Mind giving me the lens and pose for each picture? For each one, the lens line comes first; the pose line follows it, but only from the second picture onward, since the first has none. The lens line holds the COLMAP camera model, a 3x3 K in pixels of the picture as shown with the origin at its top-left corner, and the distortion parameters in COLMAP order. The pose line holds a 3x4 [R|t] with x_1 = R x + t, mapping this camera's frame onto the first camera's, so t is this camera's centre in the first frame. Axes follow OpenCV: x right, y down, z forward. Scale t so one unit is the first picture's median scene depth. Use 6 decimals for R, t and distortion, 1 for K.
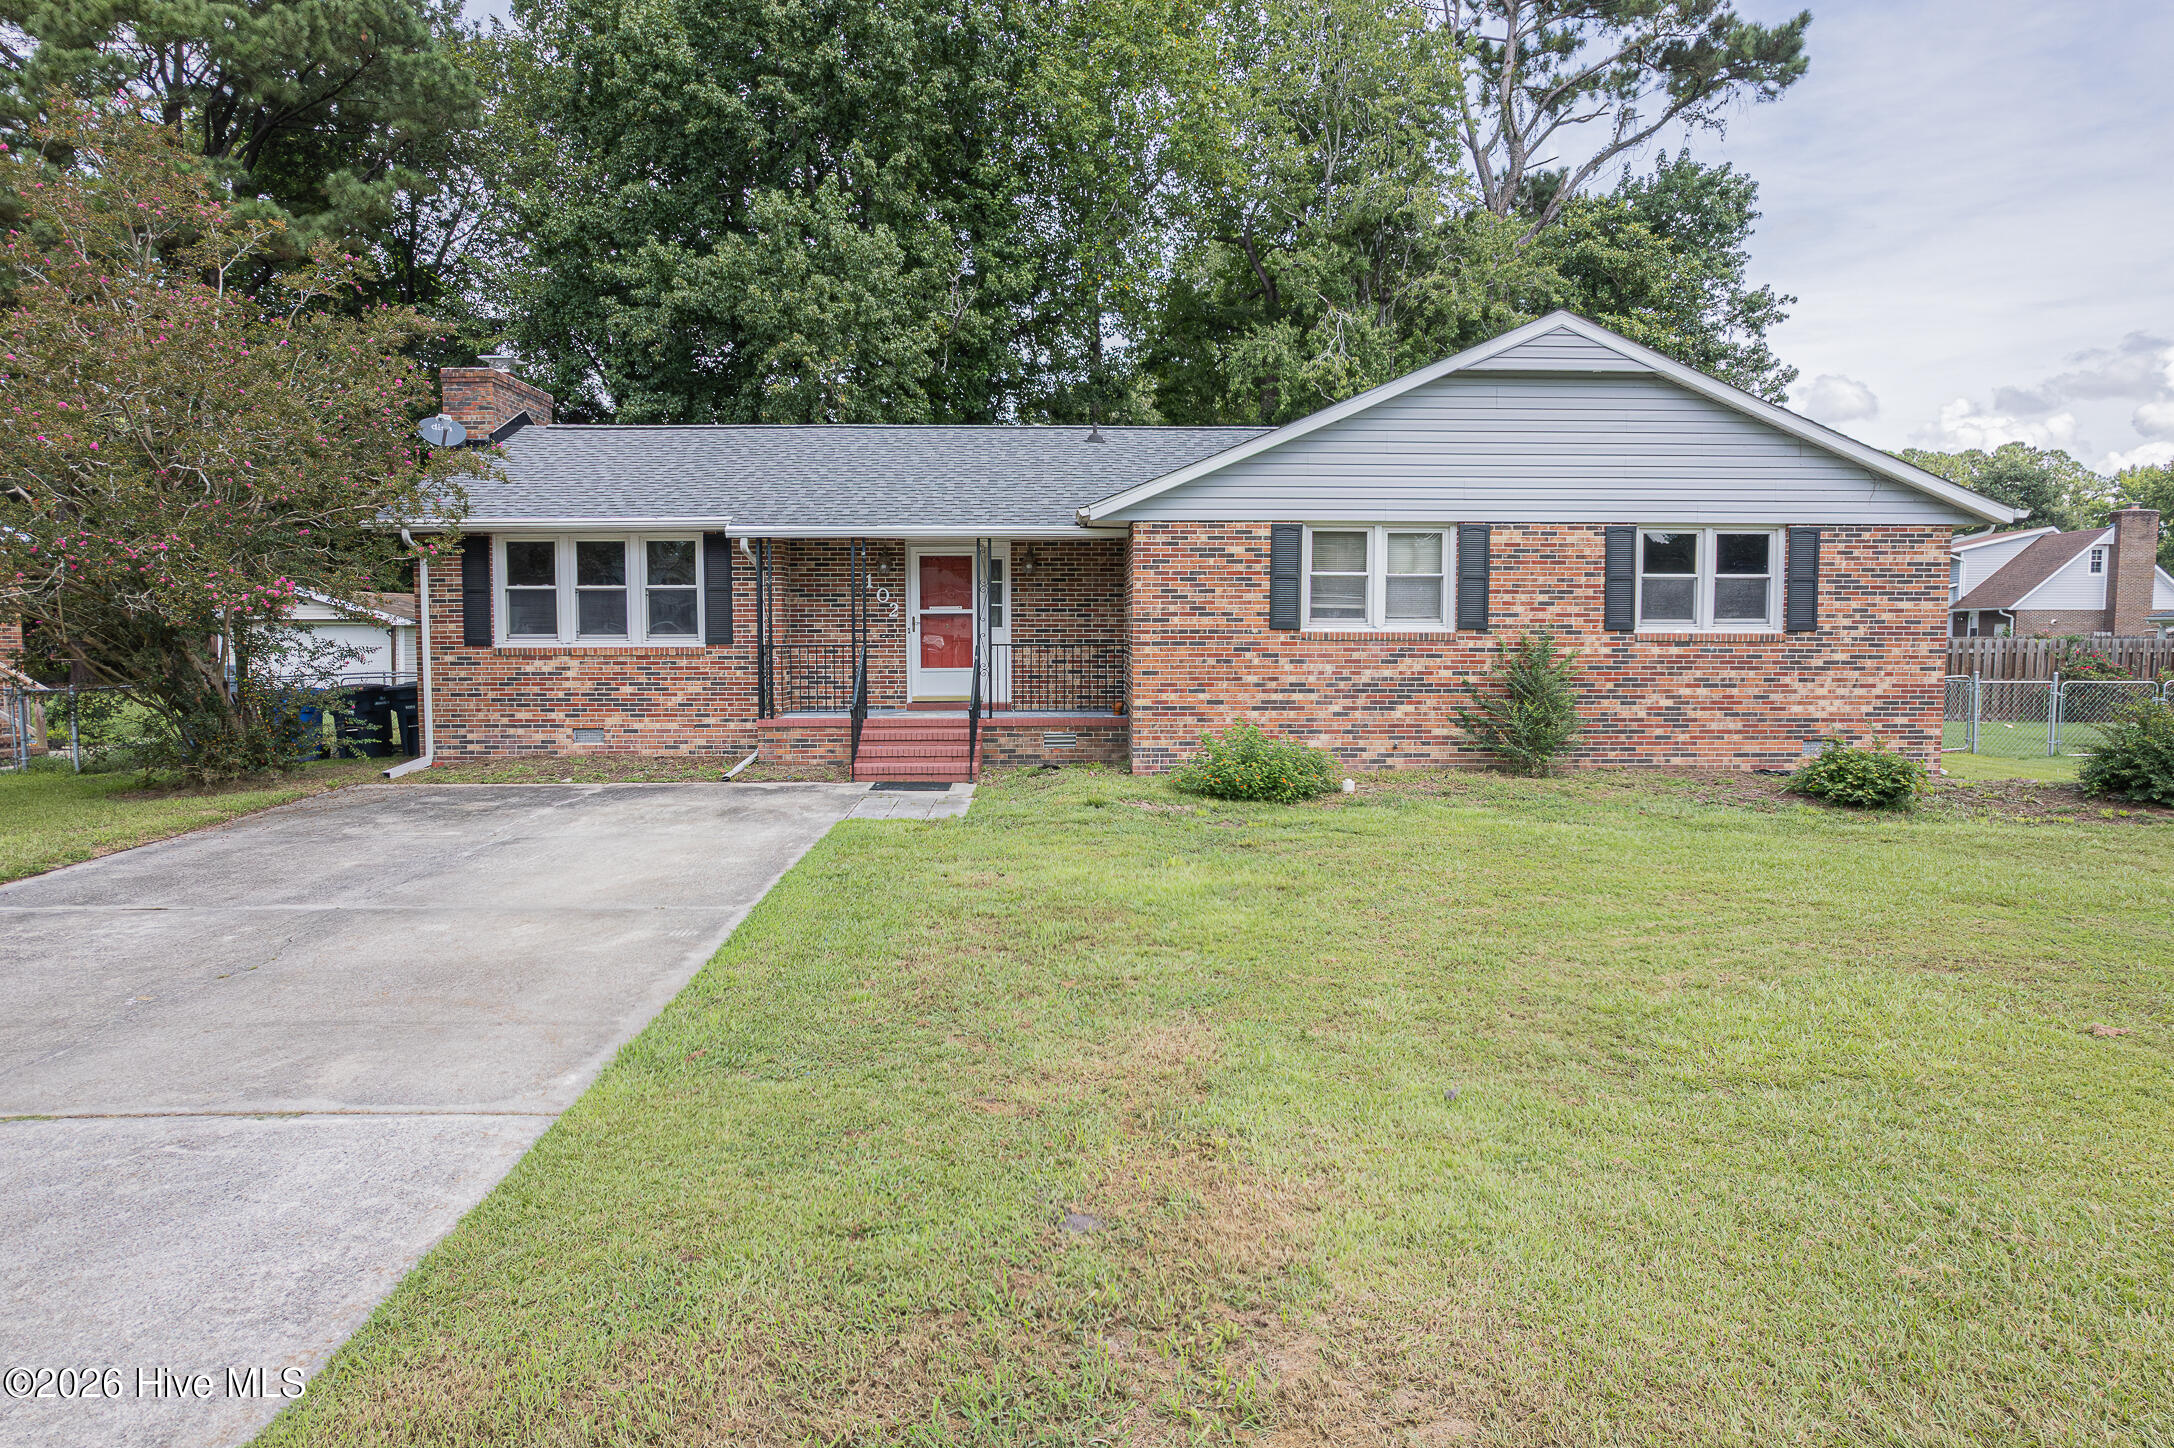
lens RADIAL K [[1394.6, 0, 1087.0], [0, 1394.6, 724.0], [0, 0, 1]] dist [-0.074067, 0.080732]
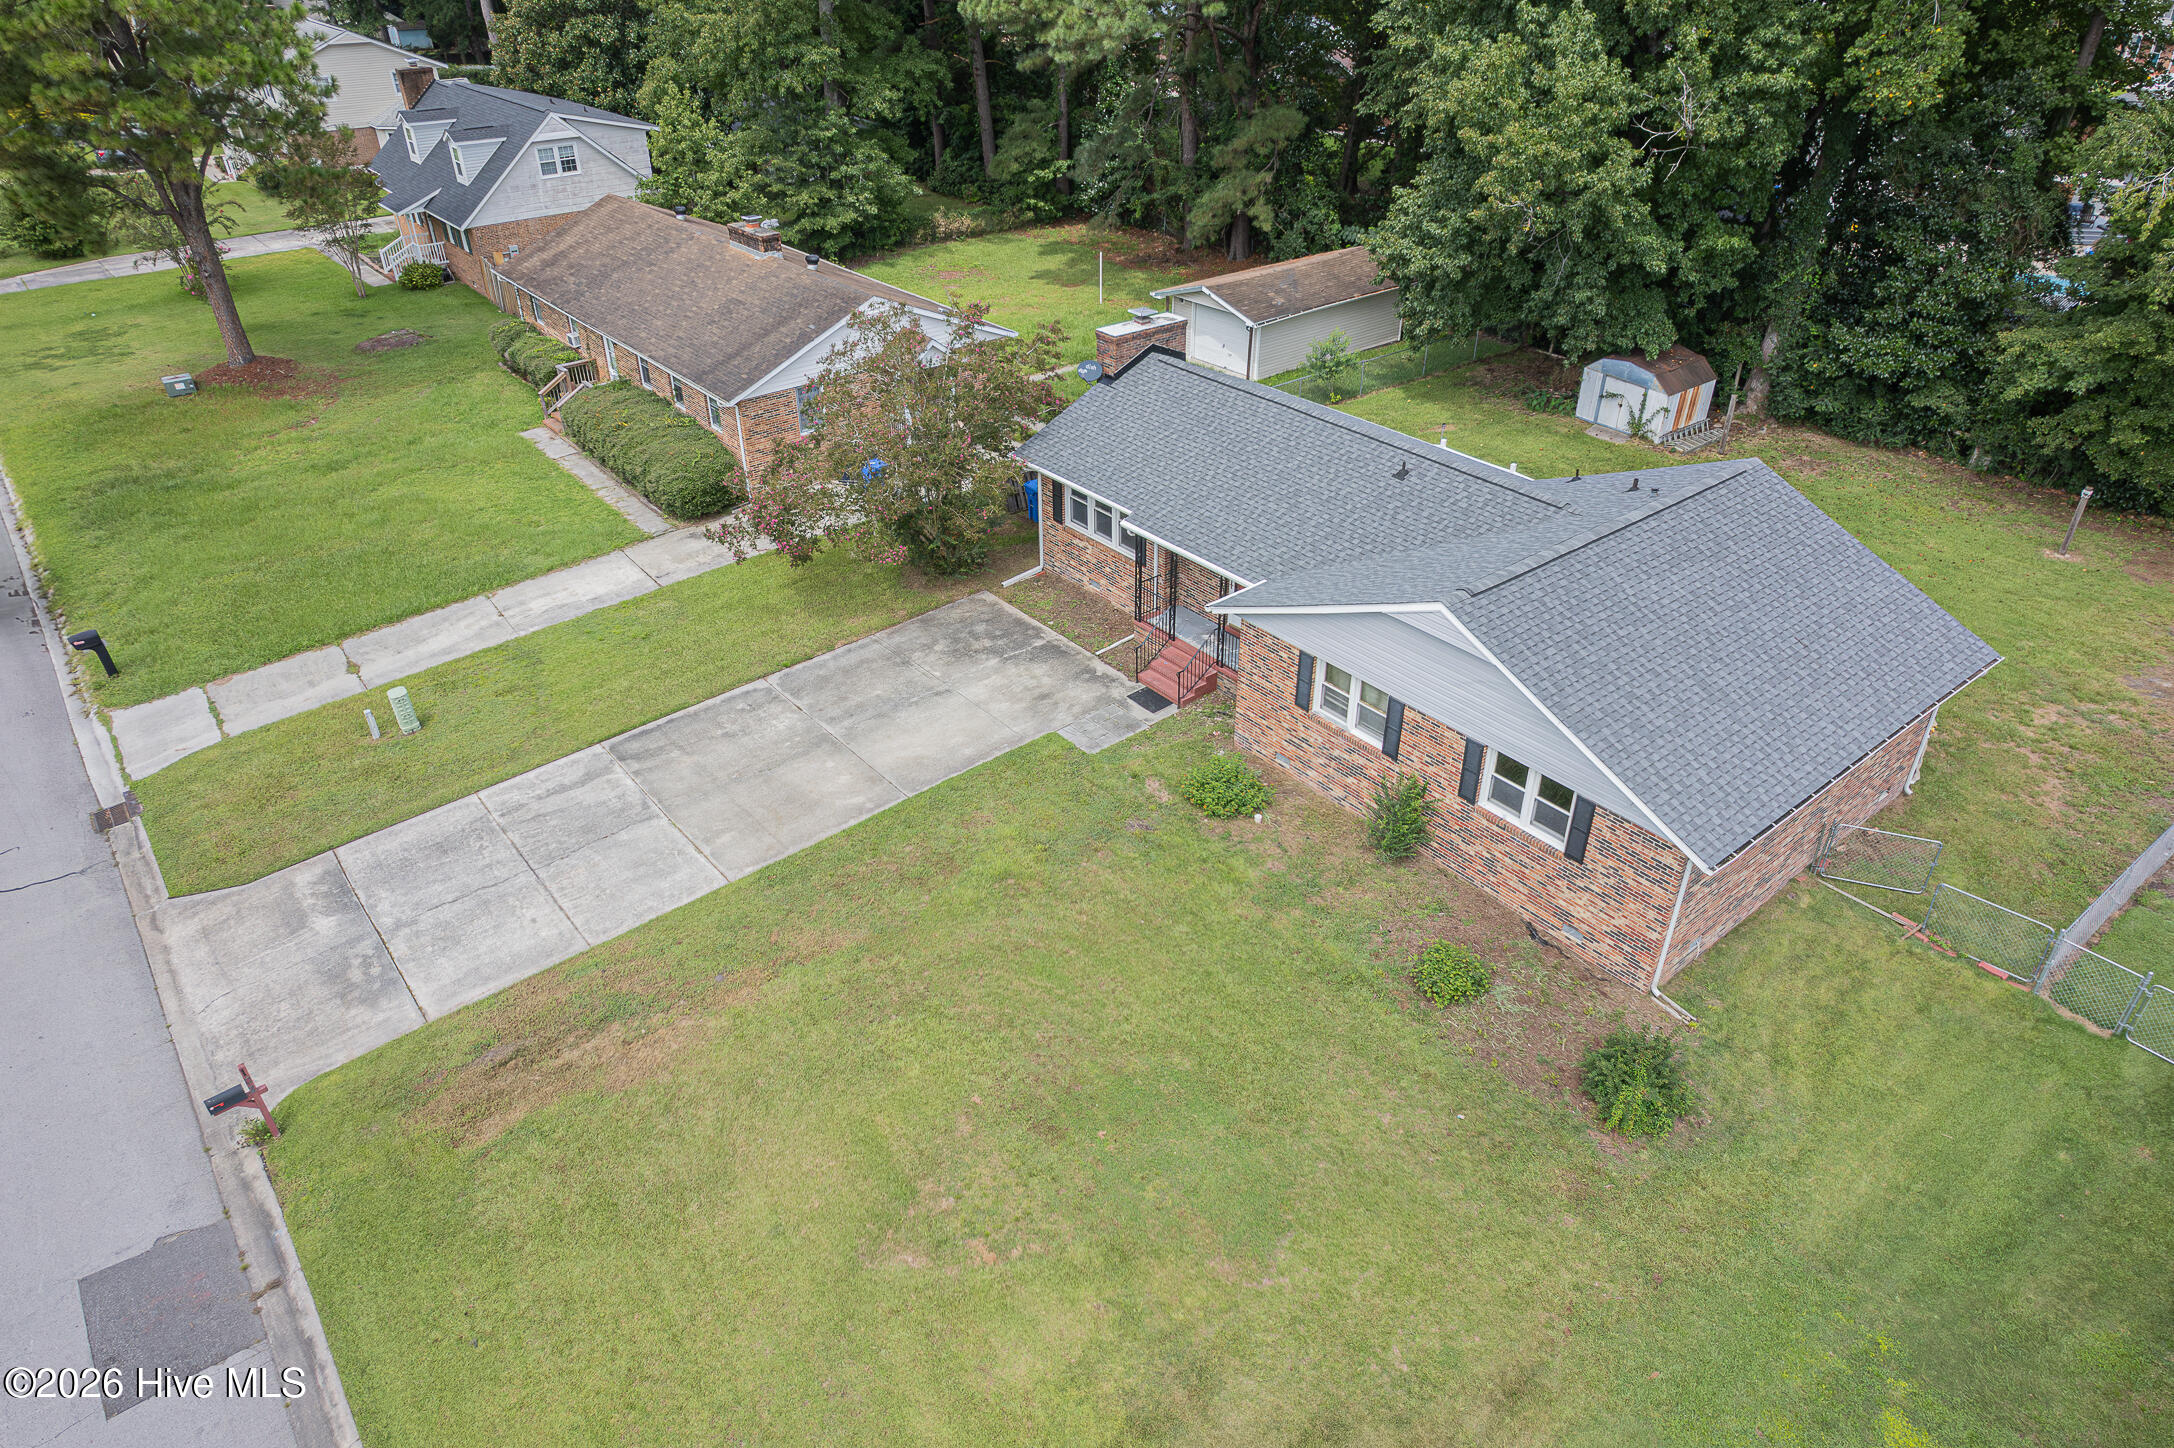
lens RADIAL K [[1385.3, 0, 1089.7], [0, 1385.3, 734.4], [0, 0, 1]] dist [-0.074122, 0.080242]
pose [[0.616154, 0.422014, -0.665025, 1.082838], [-0.045188, 0.861892, 0.505075, -0.851491], [0.786328, -0.281153, 0.550129, -0.111544]]
